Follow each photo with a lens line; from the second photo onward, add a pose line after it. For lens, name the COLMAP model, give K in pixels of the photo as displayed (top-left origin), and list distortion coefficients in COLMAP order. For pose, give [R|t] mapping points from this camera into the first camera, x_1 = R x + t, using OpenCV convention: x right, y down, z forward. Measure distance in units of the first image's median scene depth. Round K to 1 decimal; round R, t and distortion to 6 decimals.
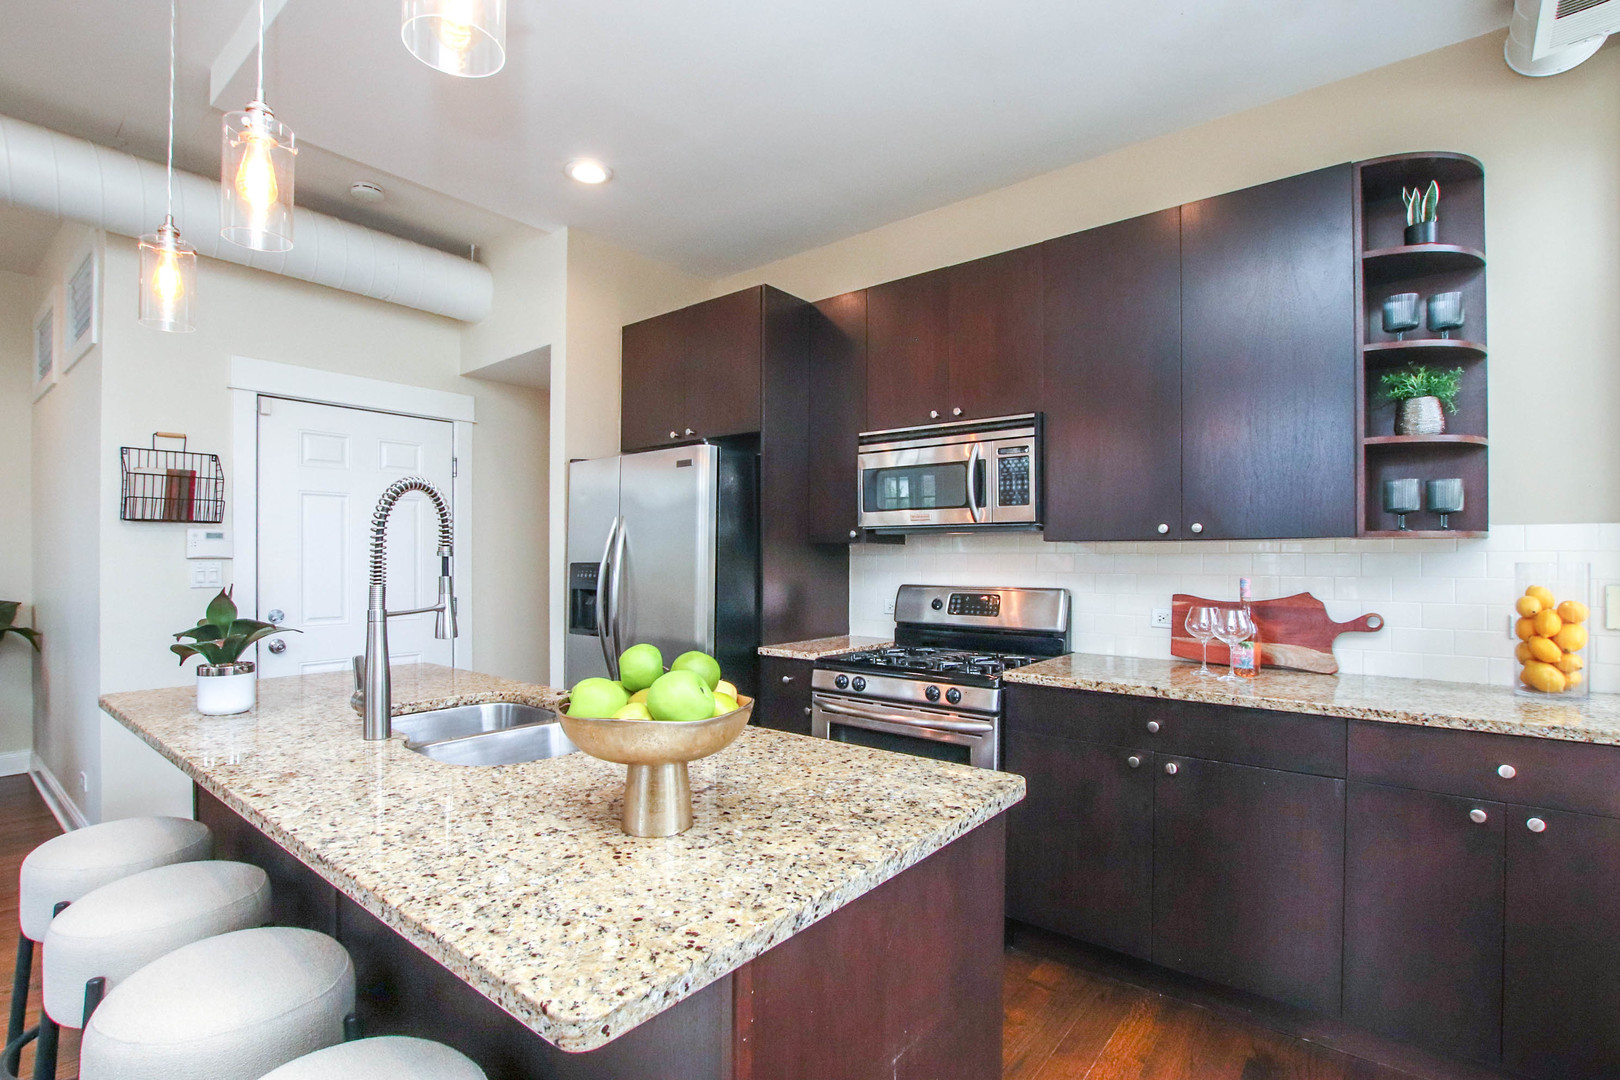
lens RADIAL K [[781.7, 0, 804.1], [0, 781.7, 559.7], [0, 0, 1]] dist [-0.000900, -0.000121]
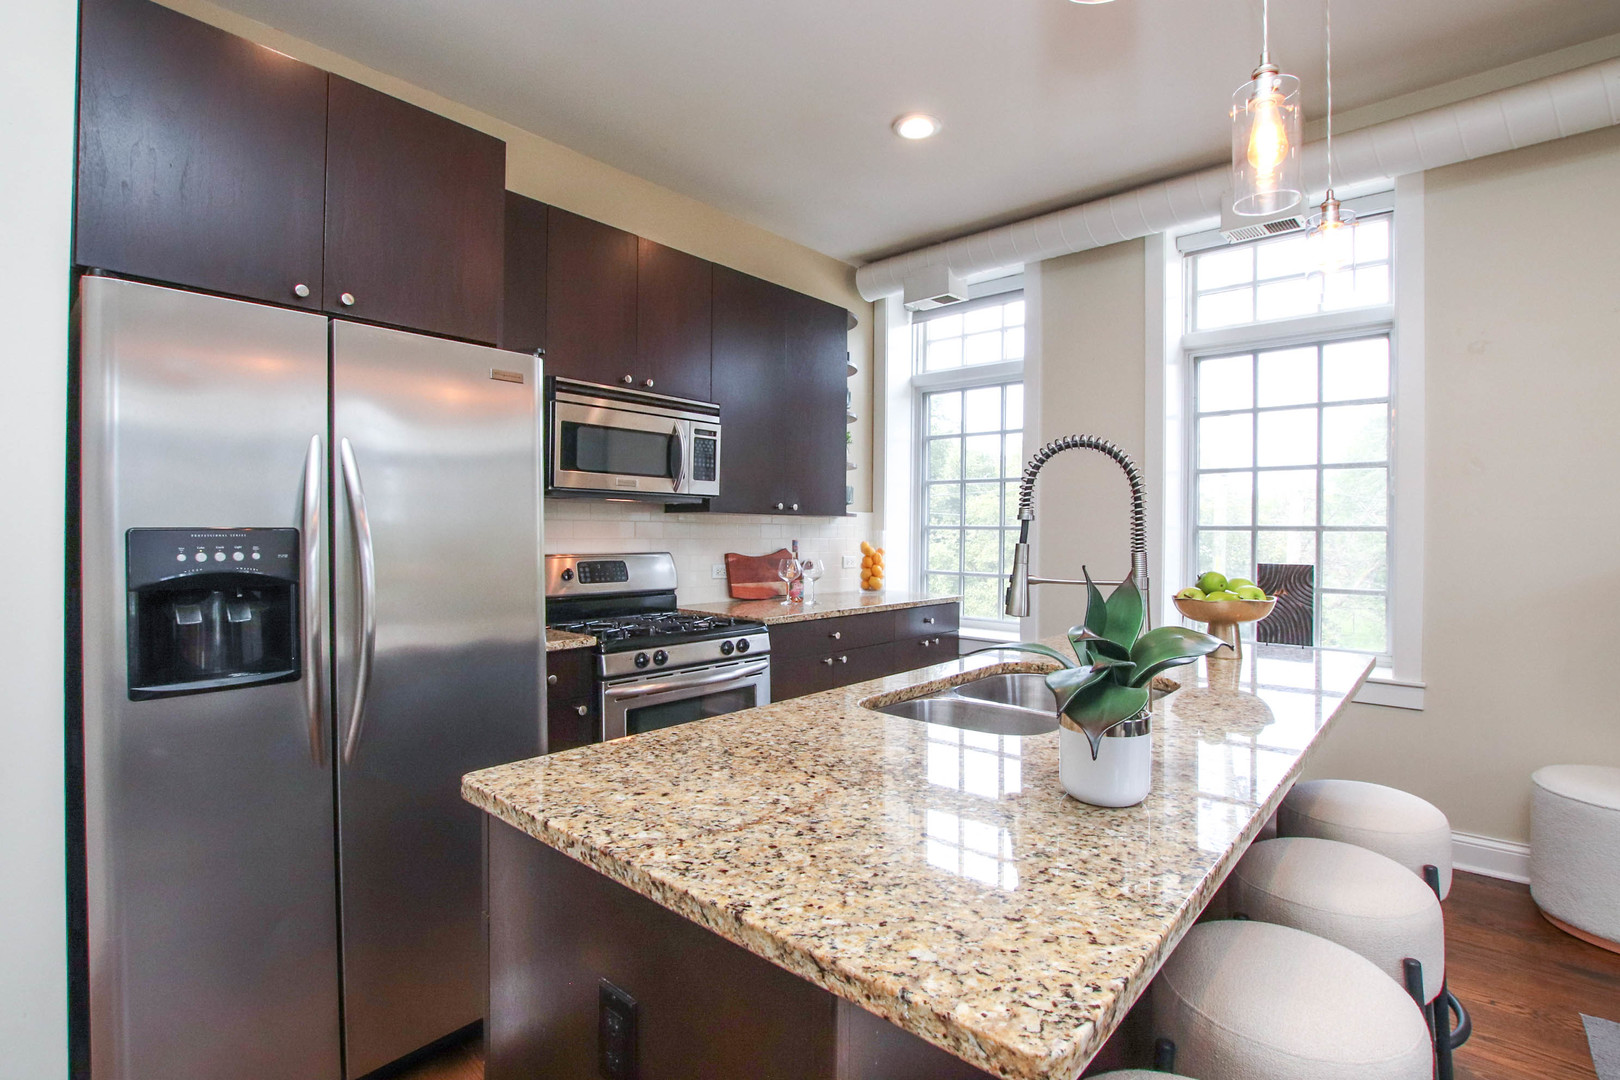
lens RADIAL K [[763.0, 0, 810.0], [0, 763.0, 540.0], [0, 0, 1]] dist [-0.005483, -0.000621]
pose [[0.030816, -0.011052, 0.999464, -0.846420], [-0.003776, 0.999930, 0.011173, 0.005762], [-0.999518, -0.004118, 0.030772, 0.794944]]
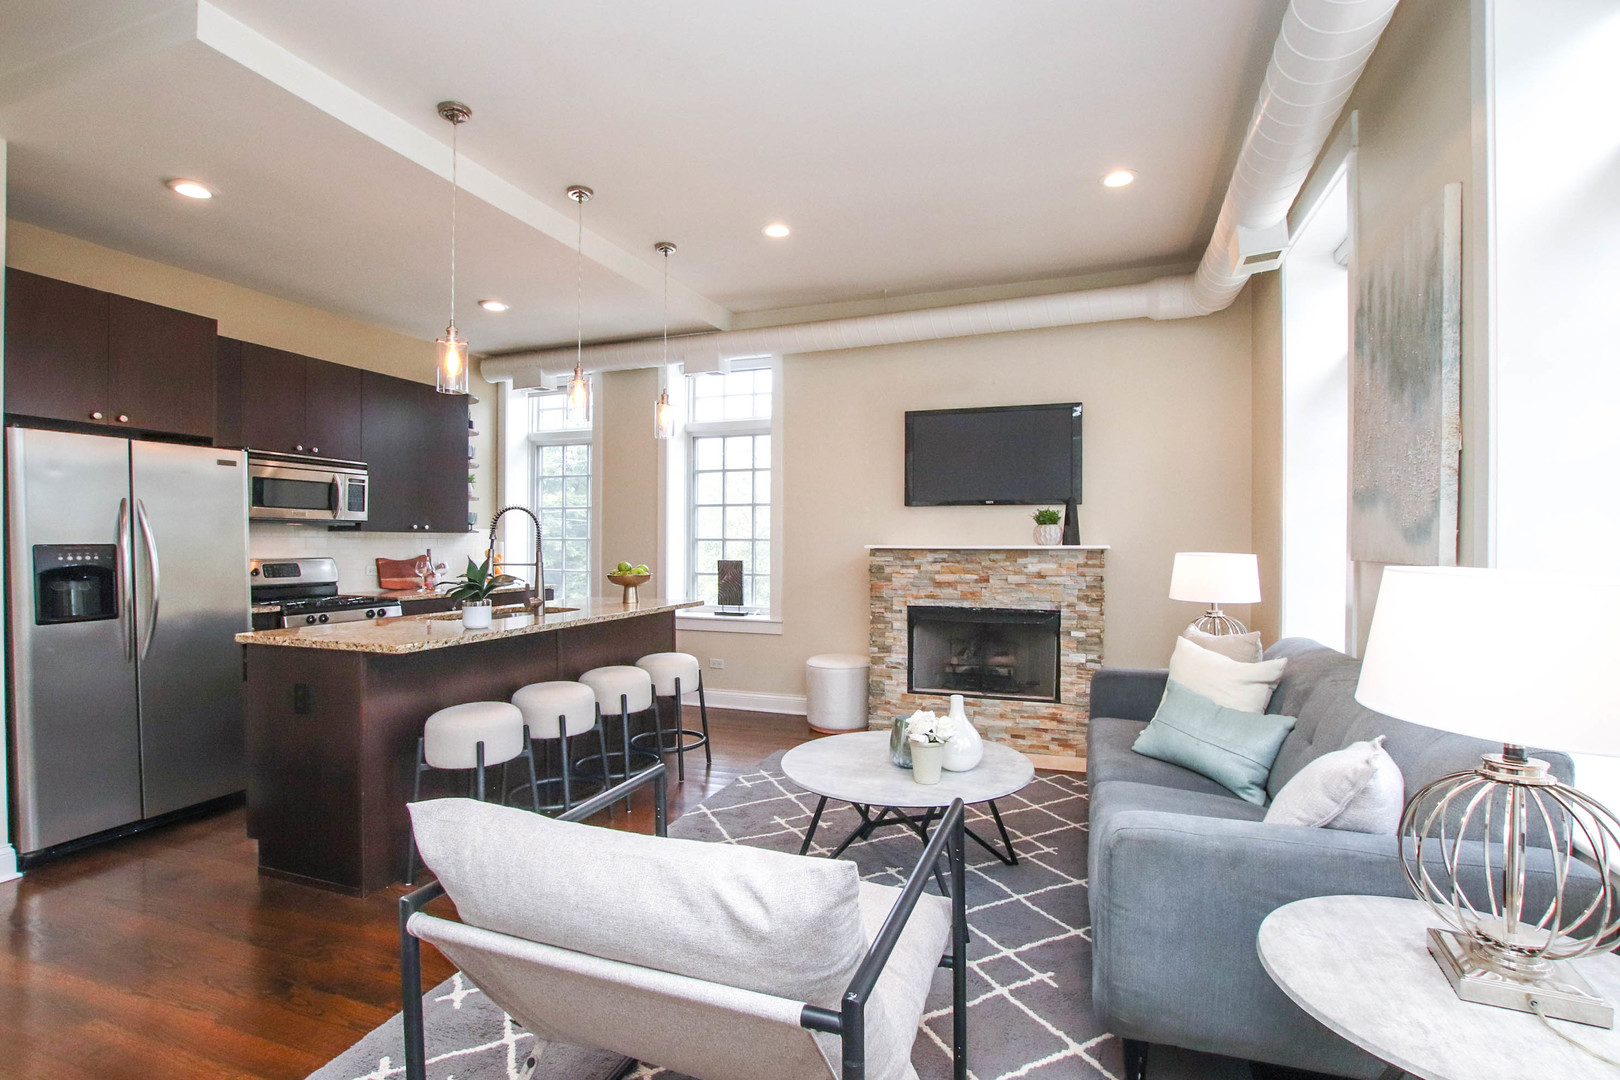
lens RADIAL K [[769.8, 0, 793.1], [0, 769.8, 553.5], [0, 0, 1]] dist [-0.000170, -0.000050]
pose [[-0.304274, -0.016111, 0.952448, -1.722408], [-0.000216, 0.999858, 0.016844, -0.001205], [-0.952585, 0.004919, -0.304234, 0.567081]]
